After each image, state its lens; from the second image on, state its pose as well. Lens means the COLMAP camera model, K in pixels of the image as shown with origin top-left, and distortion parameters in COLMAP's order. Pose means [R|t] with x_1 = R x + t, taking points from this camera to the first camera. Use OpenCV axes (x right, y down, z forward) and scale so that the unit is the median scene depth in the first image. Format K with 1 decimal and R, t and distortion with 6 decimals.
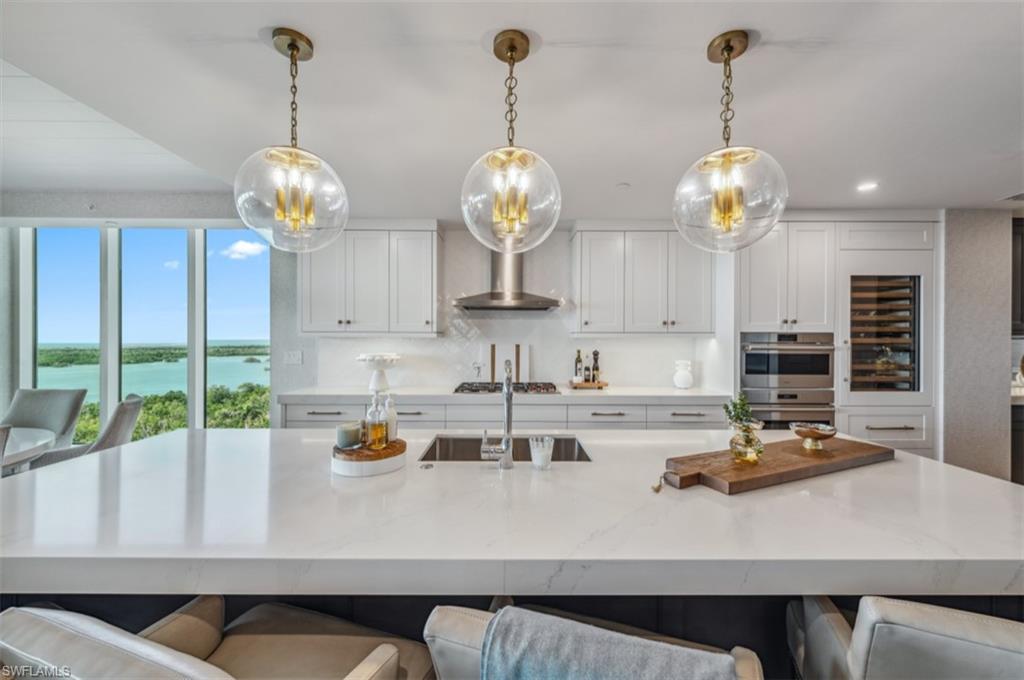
lens RADIAL K [[401.4, 0, 512.2], [0, 401.4, 337.8], [0, 0, 1]] dist [0.011409, -0.000890]
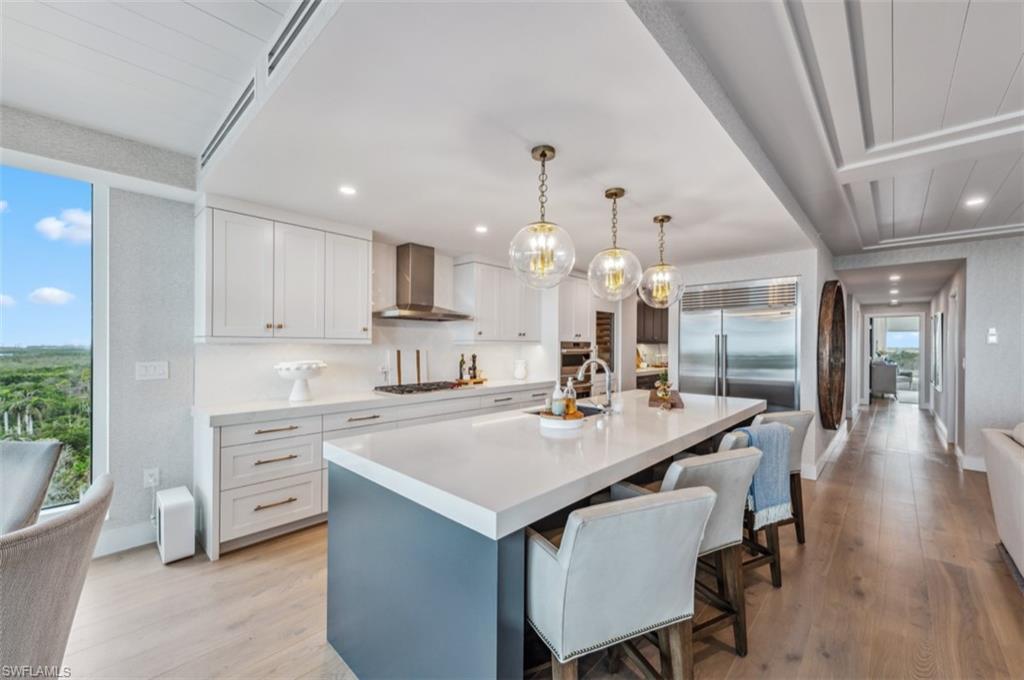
lens RADIAL K [[401.4, 0, 523.1], [0, 401.4, 347.5], [0, 0, 1]] dist [0.011409, -0.000890]
pose [[0.682934, -0.003648, 0.730471, -0.694120], [-0.004267, 0.999951, 0.008983, -0.002521], [-0.730467, -0.009252, 0.682885, 0.008064]]
